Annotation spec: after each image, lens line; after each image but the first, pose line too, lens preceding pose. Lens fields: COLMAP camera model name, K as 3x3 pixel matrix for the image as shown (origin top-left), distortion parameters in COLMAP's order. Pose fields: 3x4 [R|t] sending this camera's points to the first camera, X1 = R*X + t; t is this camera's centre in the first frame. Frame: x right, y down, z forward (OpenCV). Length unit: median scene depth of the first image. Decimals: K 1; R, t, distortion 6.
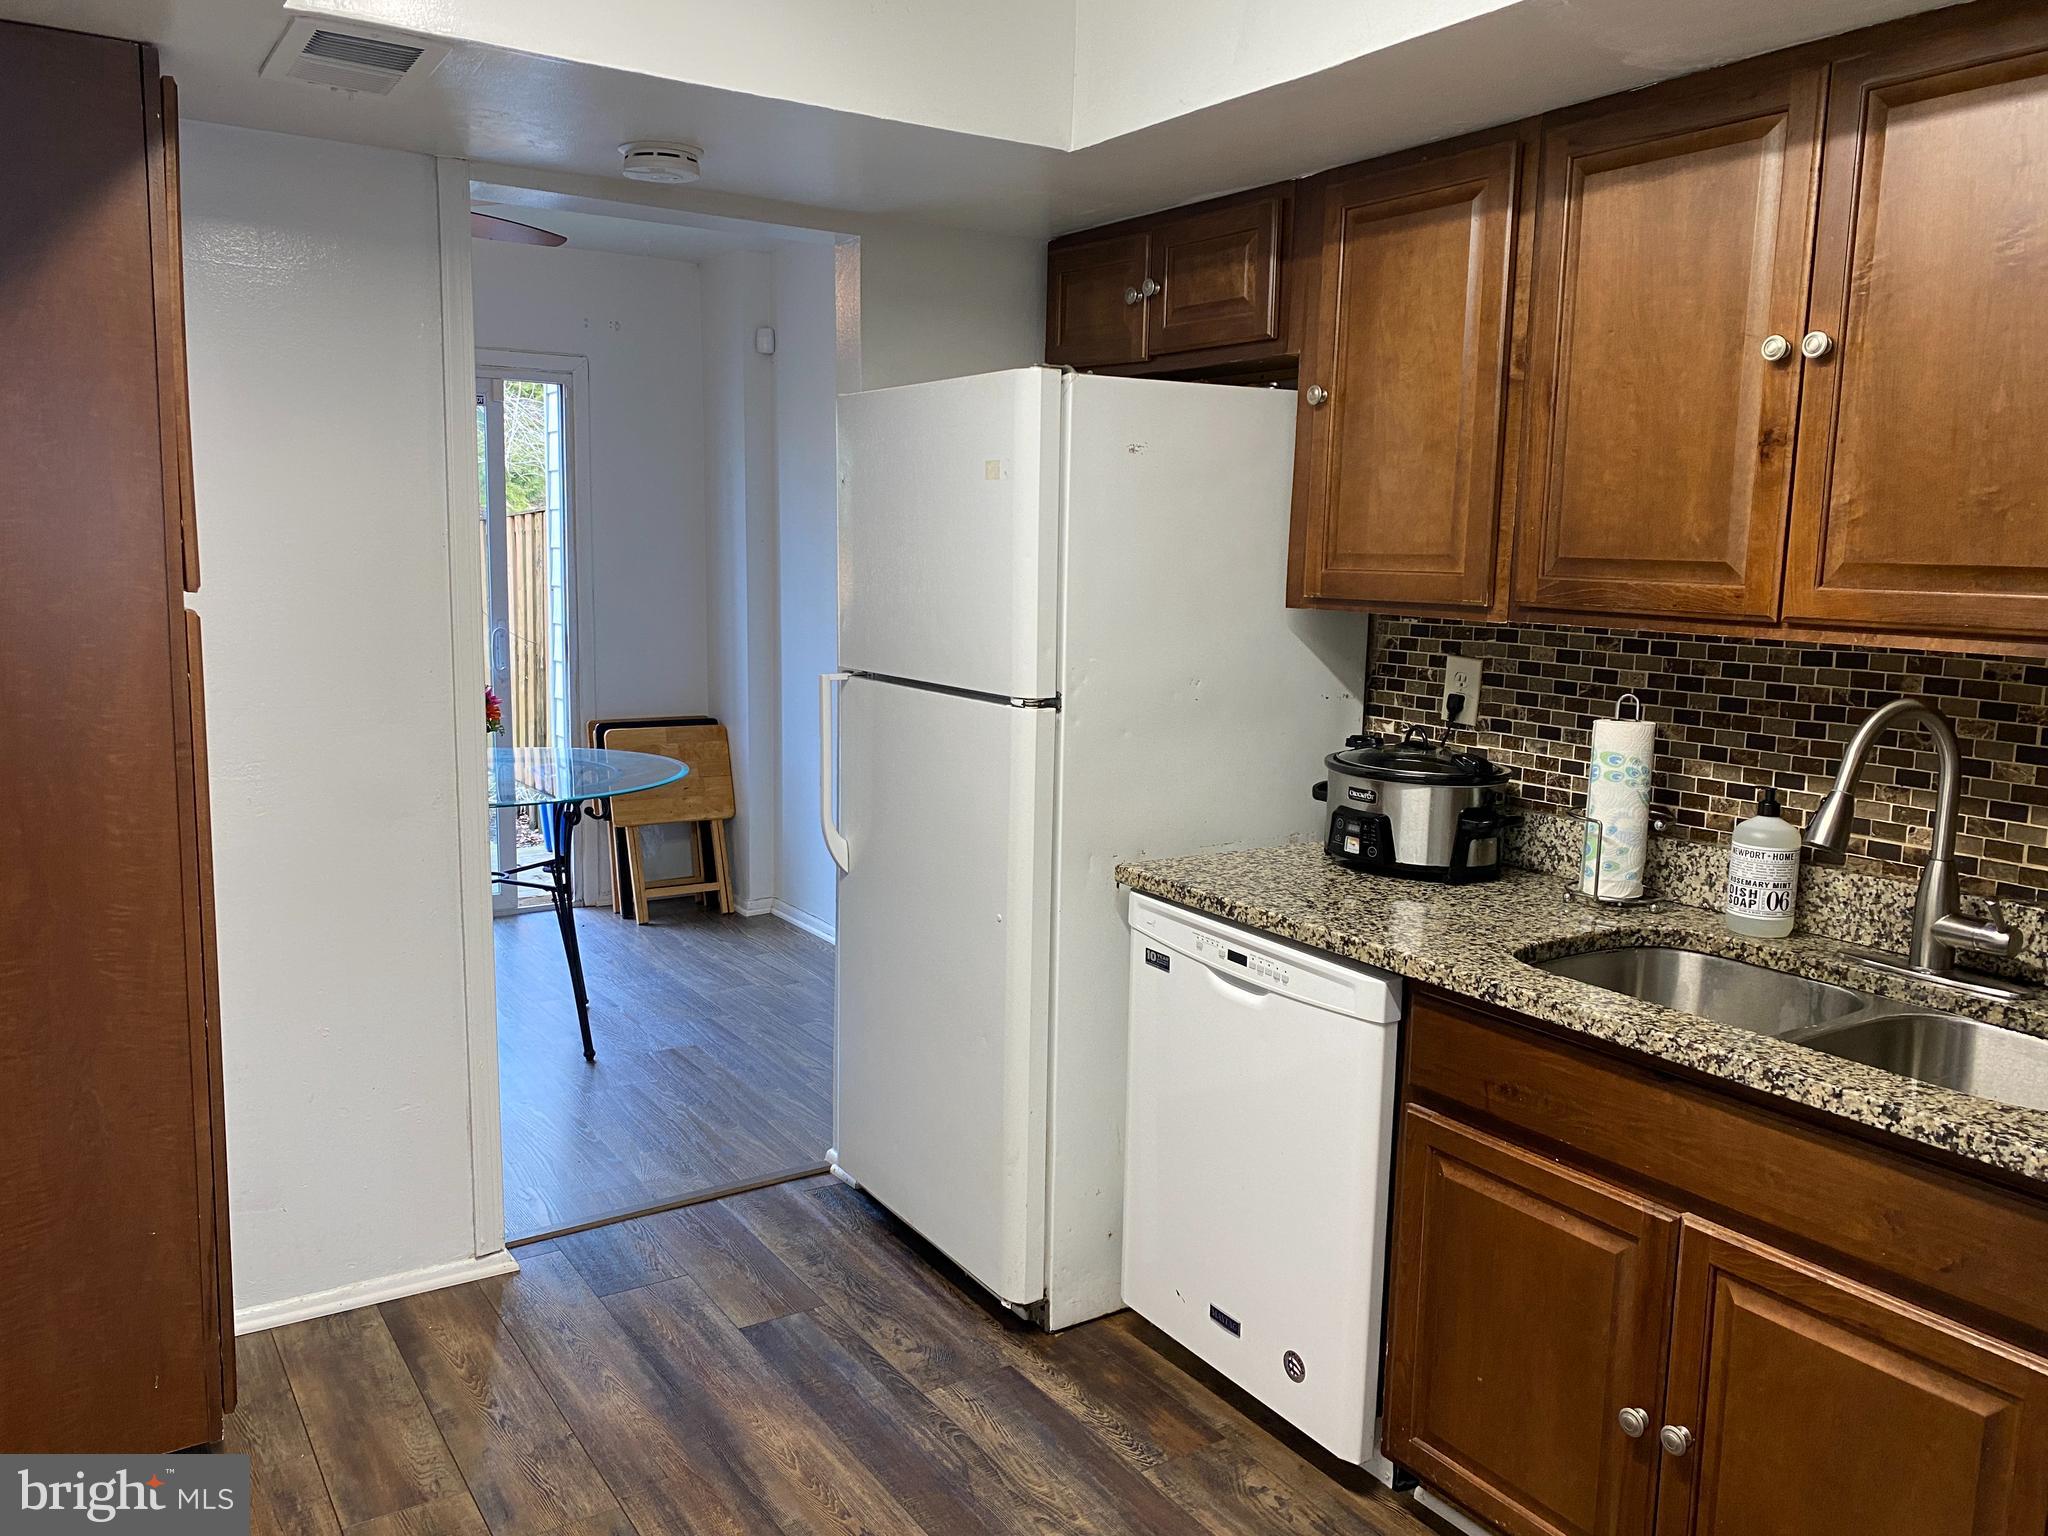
lens RADIAL K [[1552.1, 0, 1024.0], [0, 1552.1, 768.0], [0, 0, 1]] dist [-0.011255, -0.003923]
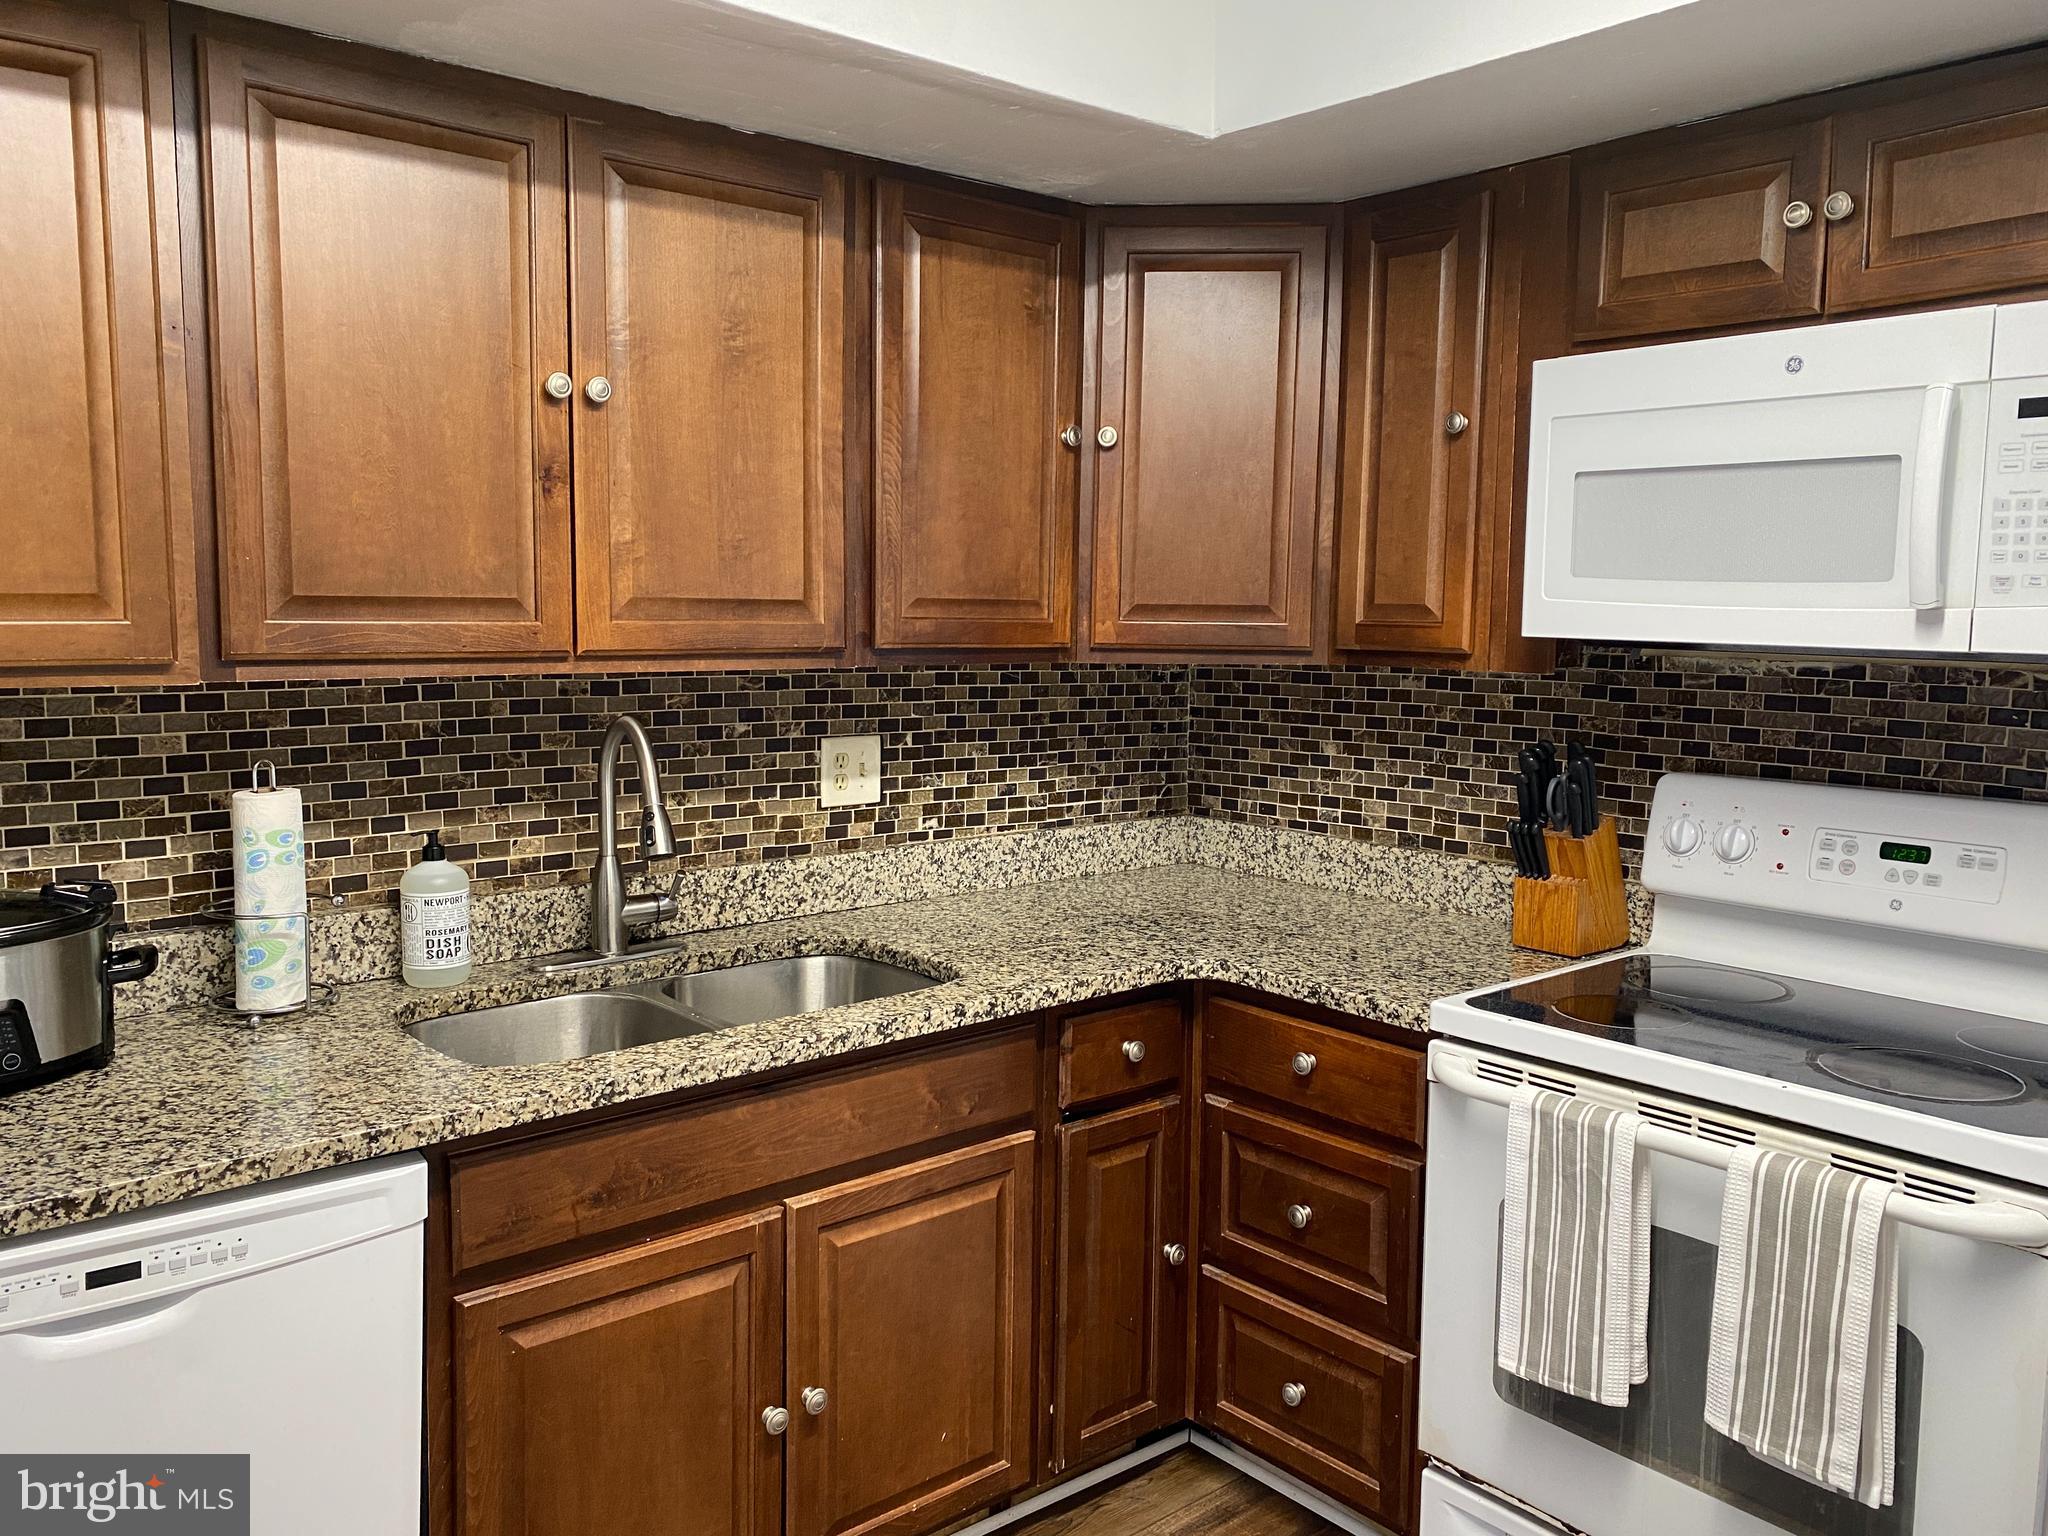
lens RADIAL K [[1560.6, 0, 990.4], [0, 1560.6, 766.1], [0, 0, 1]] dist [0.030861, -0.003562]
pose [[-0.120948, -0.128275, 0.984336, -0.550502], [0.130511, 0.980953, 0.143870, -0.130599], [-0.984042, 0.145867, -0.101903, 0.813264]]
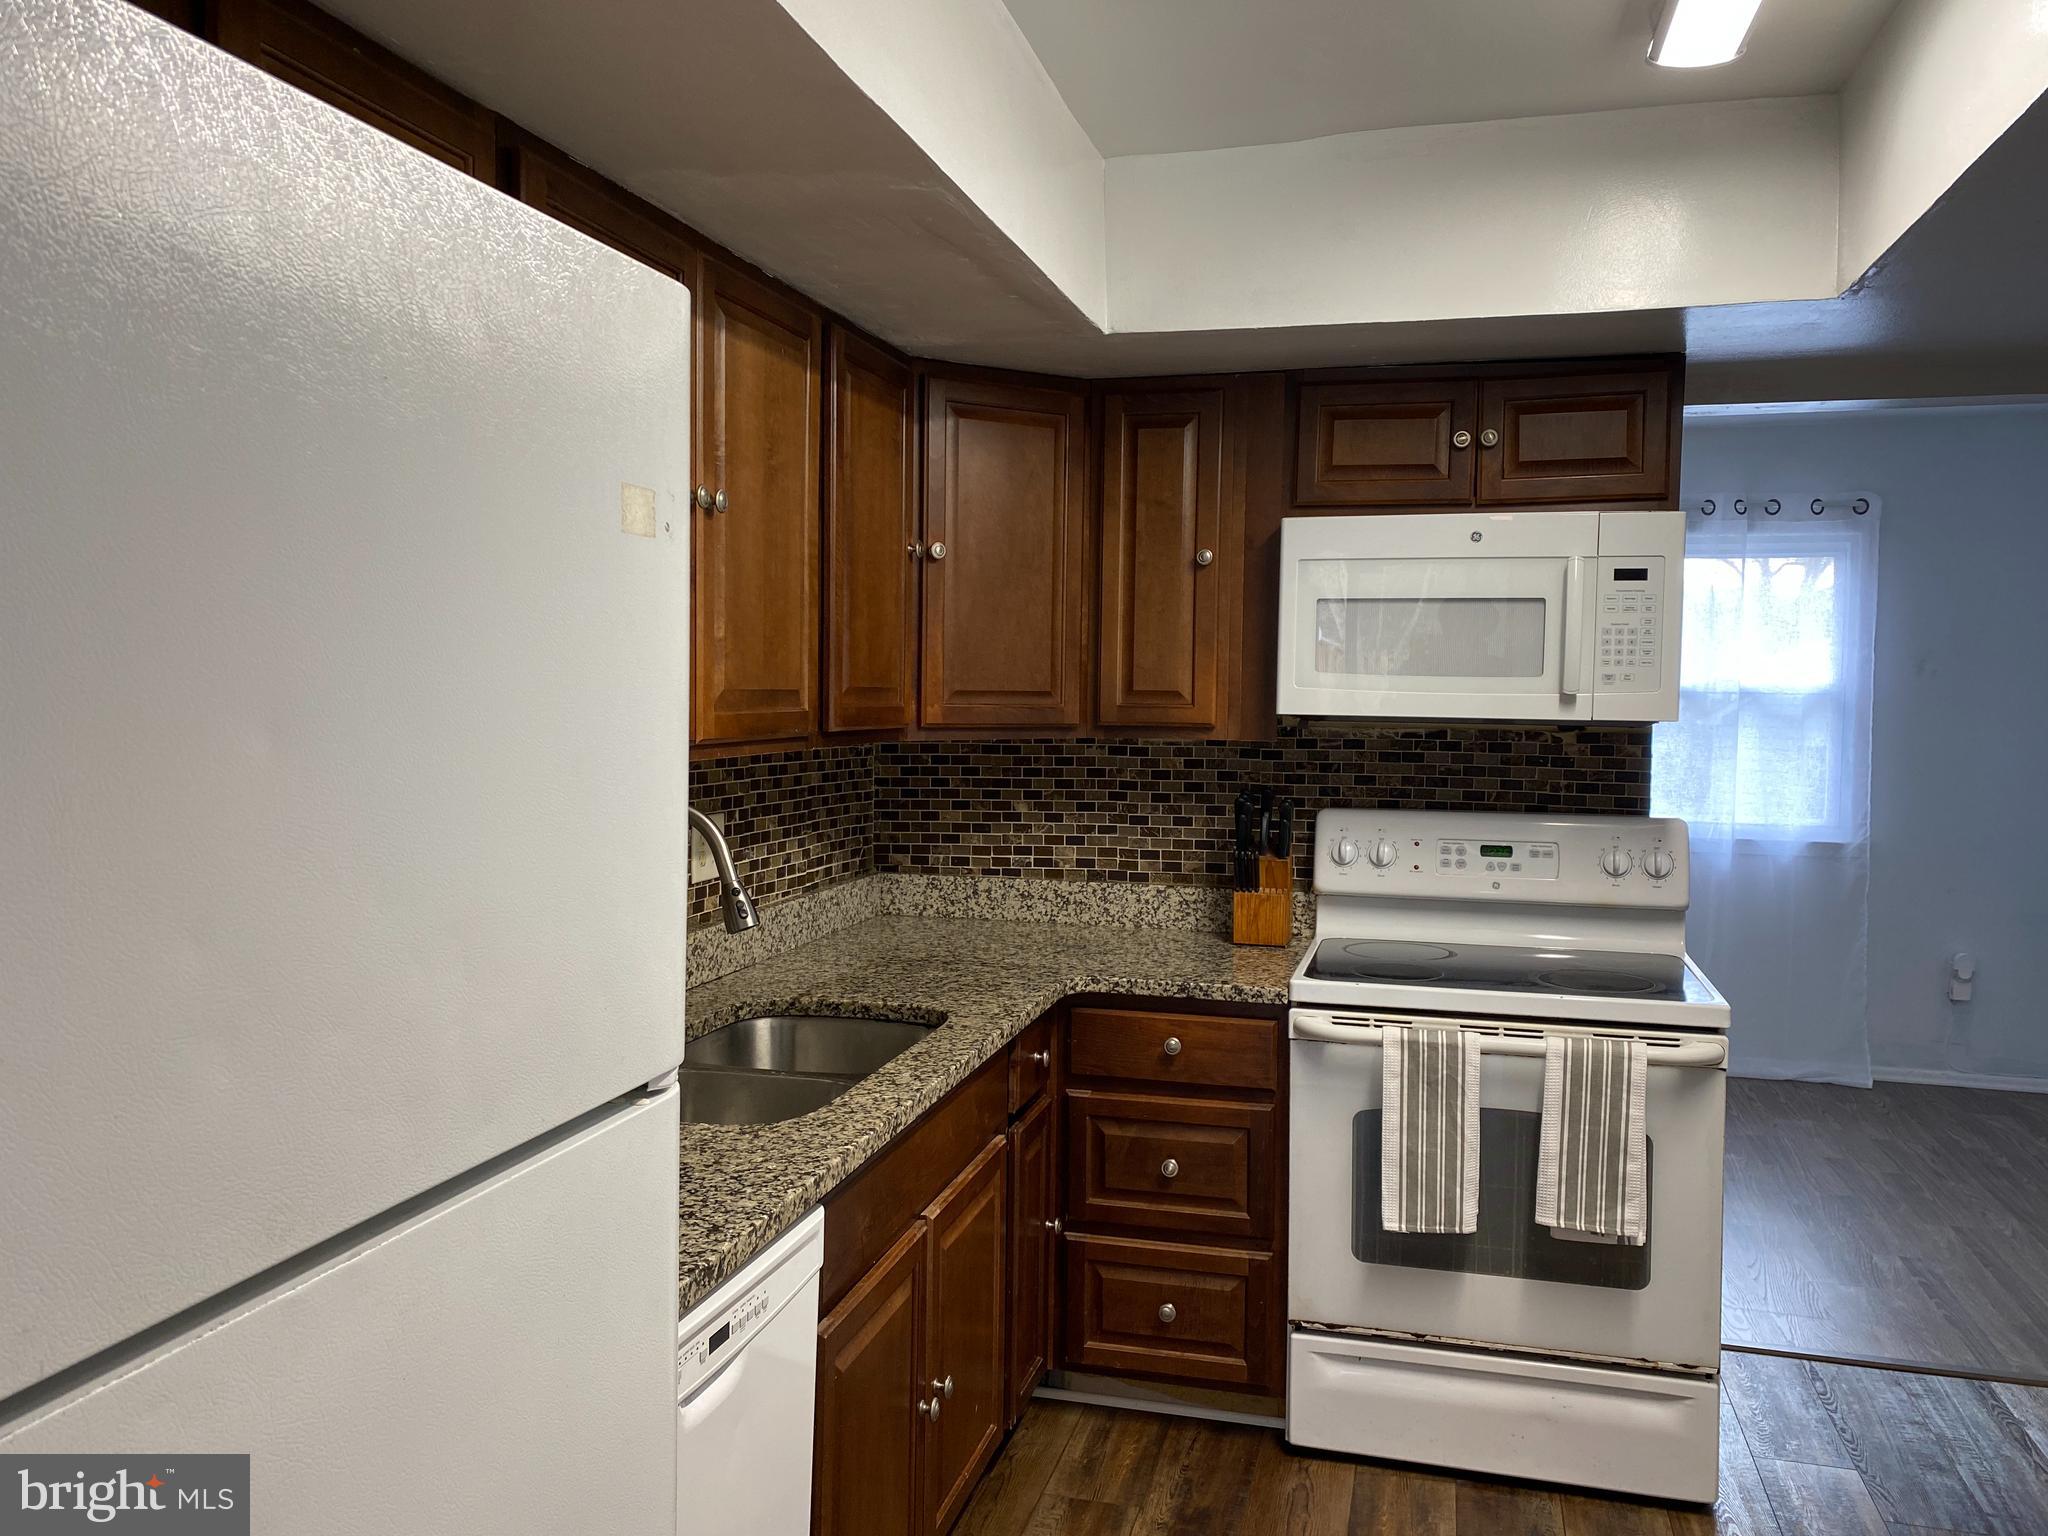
lens RADIAL K [[1559.6, 0, 1024.0], [0, 1559.6, 768.0], [0, 0, 1]] dist [0.118632, -0.193952]
pose [[-0.664956, -0.068726, 0.743714, -0.471864], [0.084627, 0.982412, 0.166450, -0.233989], [-0.742072, 0.173621, -0.647445, 1.488737]]
